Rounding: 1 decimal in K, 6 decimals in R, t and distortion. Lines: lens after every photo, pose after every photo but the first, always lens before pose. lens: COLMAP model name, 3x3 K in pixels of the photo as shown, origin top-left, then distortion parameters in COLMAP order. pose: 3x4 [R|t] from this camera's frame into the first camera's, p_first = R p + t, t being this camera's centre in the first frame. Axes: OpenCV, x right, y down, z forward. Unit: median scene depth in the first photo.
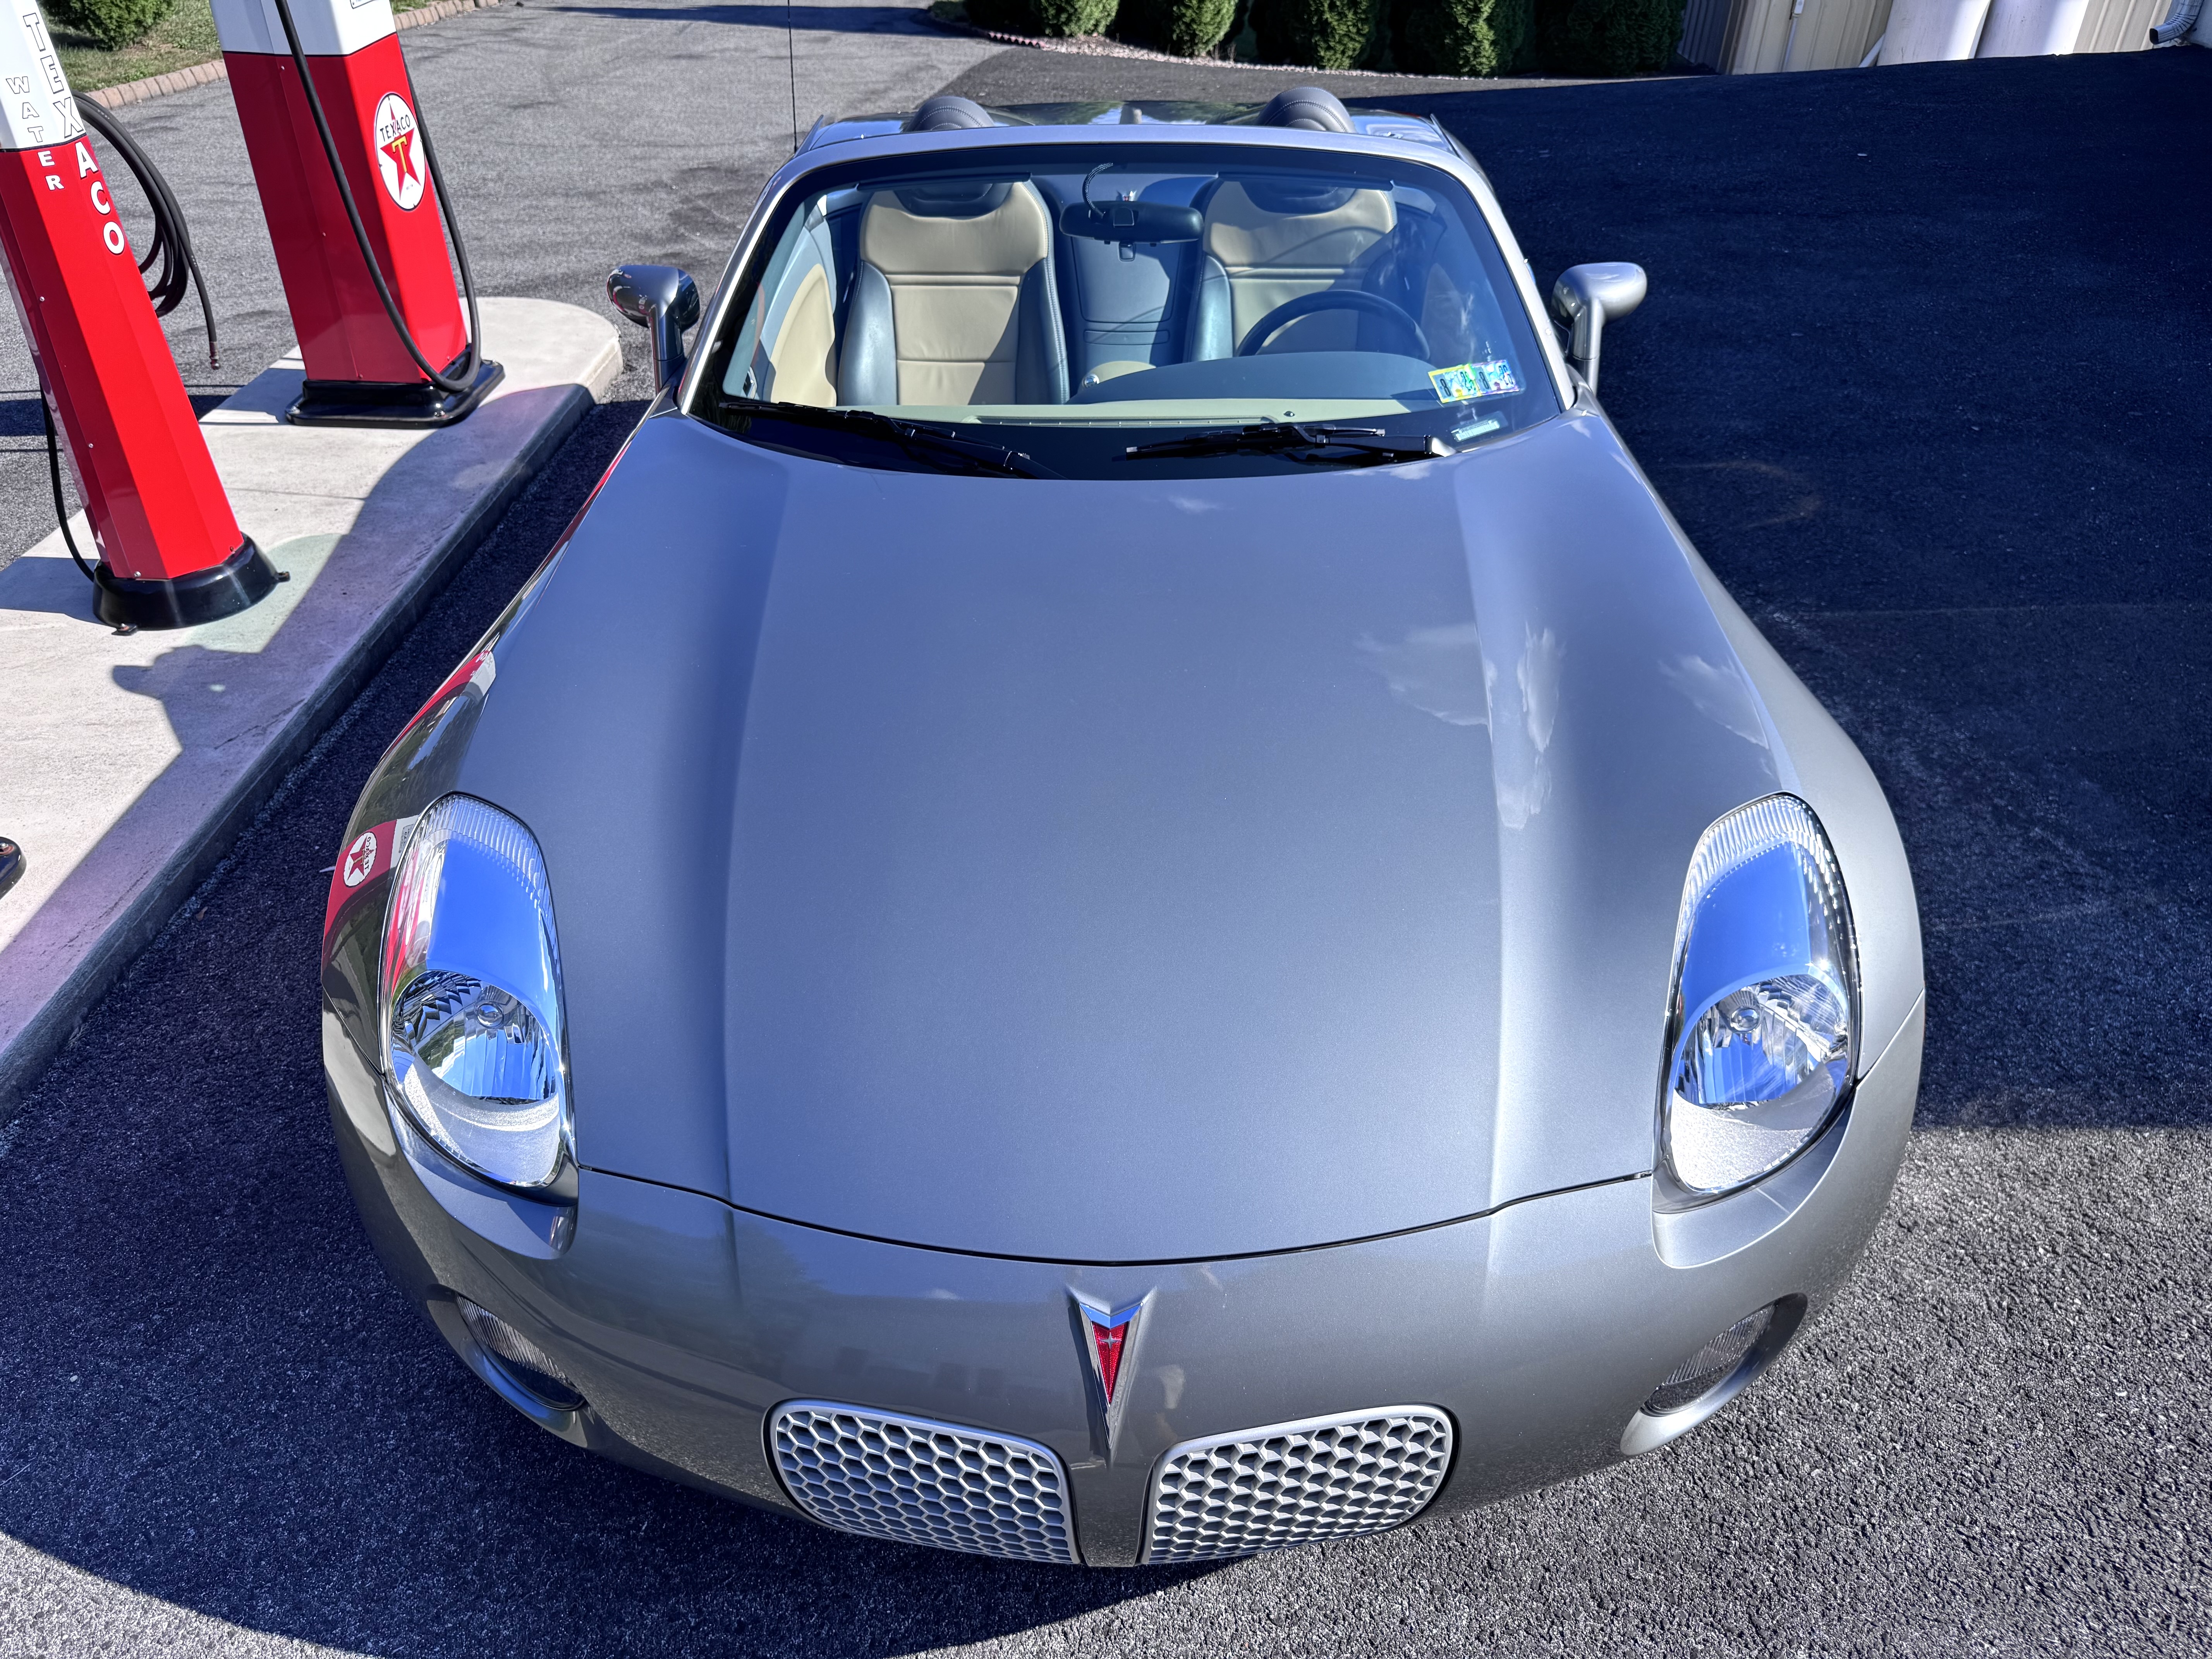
lens RADIAL K [[1529.4, 0, 1106.0], [0, 1529.4, 829.5], [0, 0, 1]] dist [-0.002576, -0.005747]
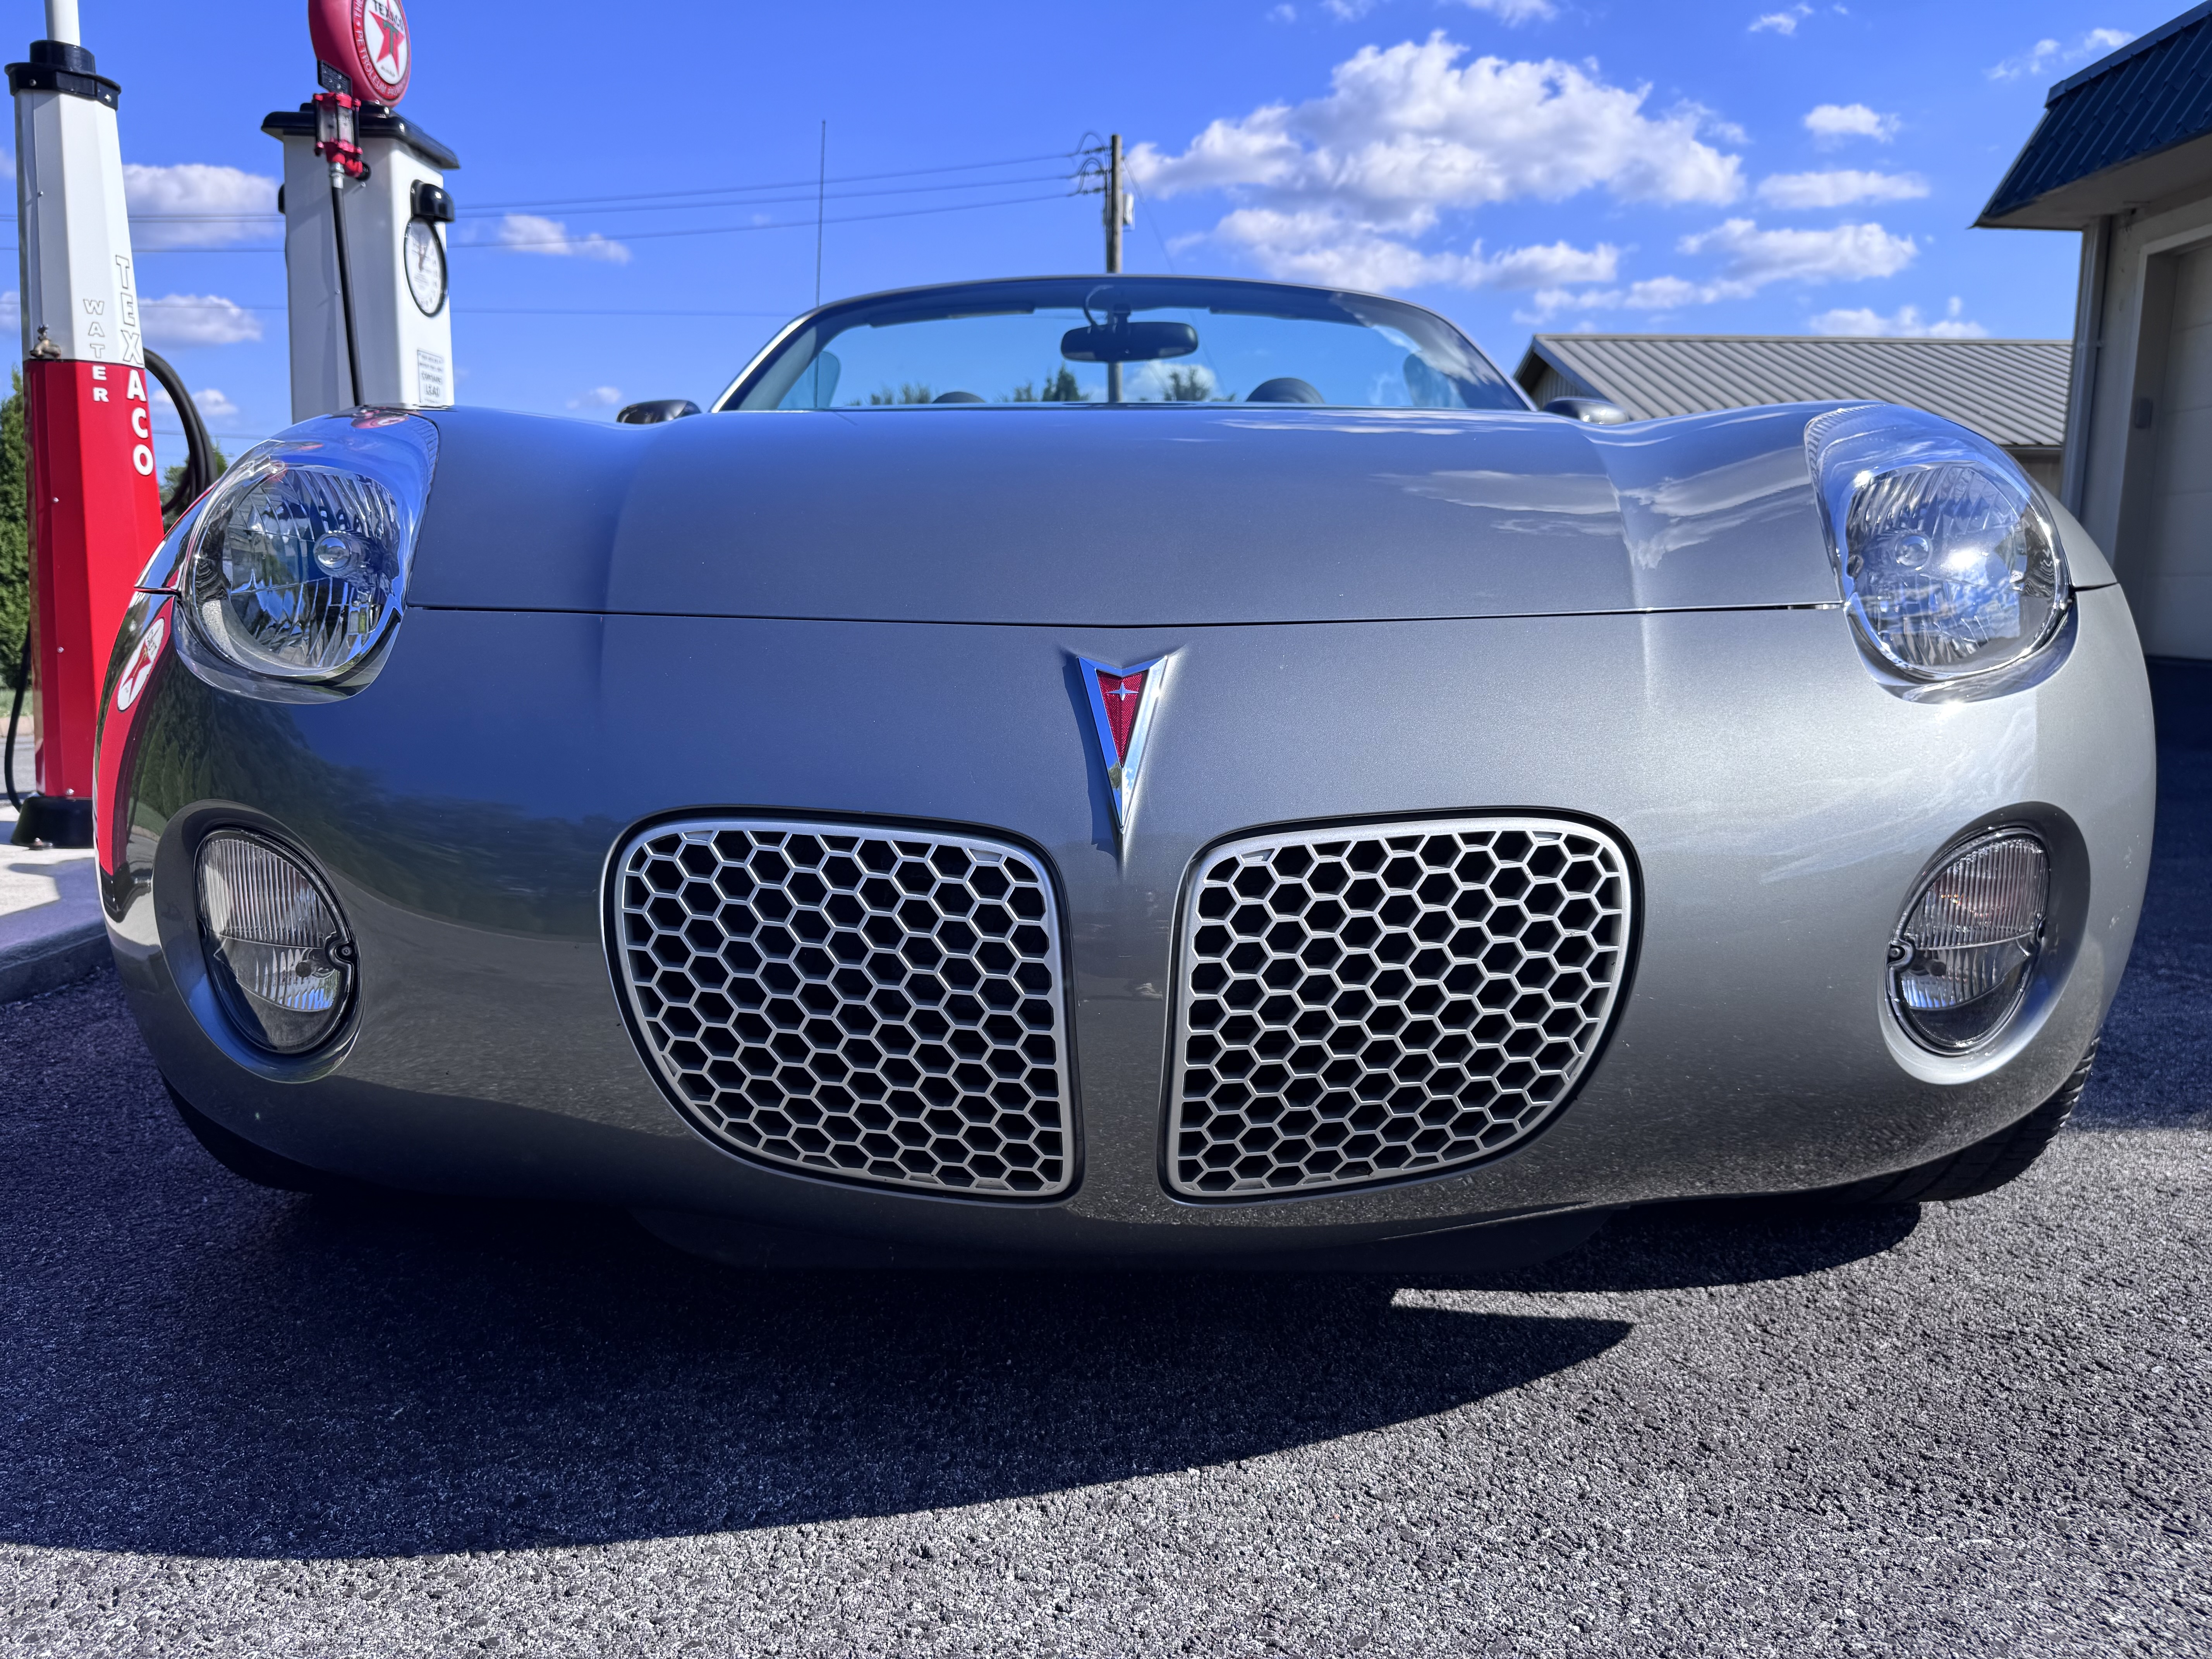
lens RADIAL K [[1550.9, 0, 1106.0], [0, 1550.9, 829.5], [0, 0, 1]] dist [0.008667, -0.017030]
pose [[0.999945, 0.006100, 0.008558, -0.005808], [-0.001467, 0.887334, -0.461125, 0.409358], [-0.010407, 0.461087, 0.887294, 0.224075]]
